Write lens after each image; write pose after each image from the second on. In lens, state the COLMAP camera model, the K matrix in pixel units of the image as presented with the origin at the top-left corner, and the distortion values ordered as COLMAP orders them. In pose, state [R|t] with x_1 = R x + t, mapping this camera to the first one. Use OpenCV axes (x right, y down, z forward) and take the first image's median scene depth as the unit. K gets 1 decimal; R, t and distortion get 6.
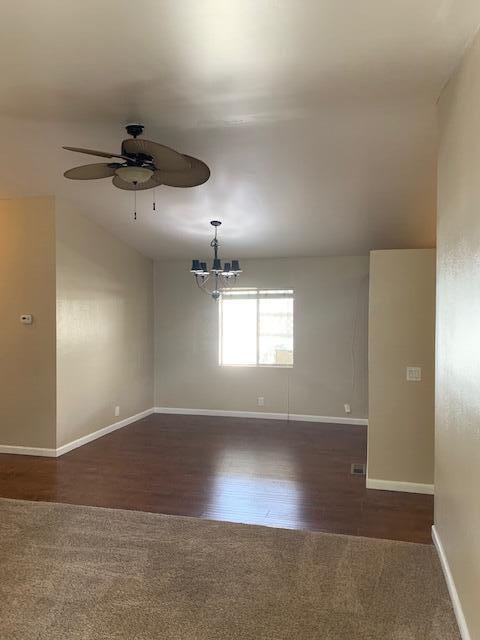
lens RADIAL K [[492.4, 0, 240.6], [0, 492.4, 318.7], [0, 0, 1]] dist [0.035355, -0.031199]
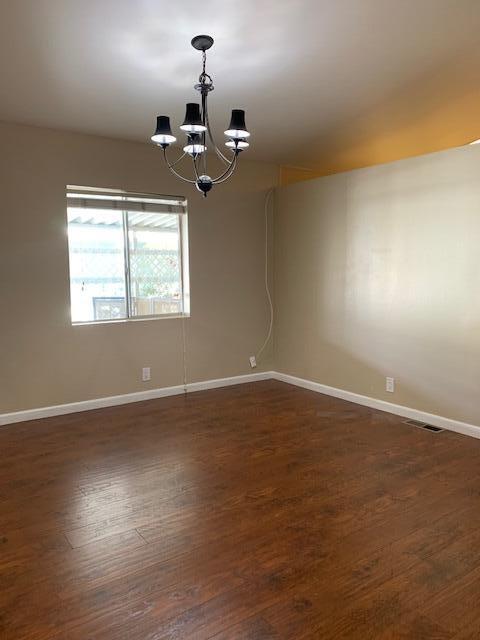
lens RADIAL K [[492.4, 0, 240.2], [0, 492.4, 320.8], [0, 0, 1]] dist [0.035355, -0.031199]
pose [[0.623774, -0.086864, 0.776763, -0.375606], [0.010774, 0.994666, 0.102580, 0.036058], [-0.781530, -0.055618, 0.621383, 0.514835]]
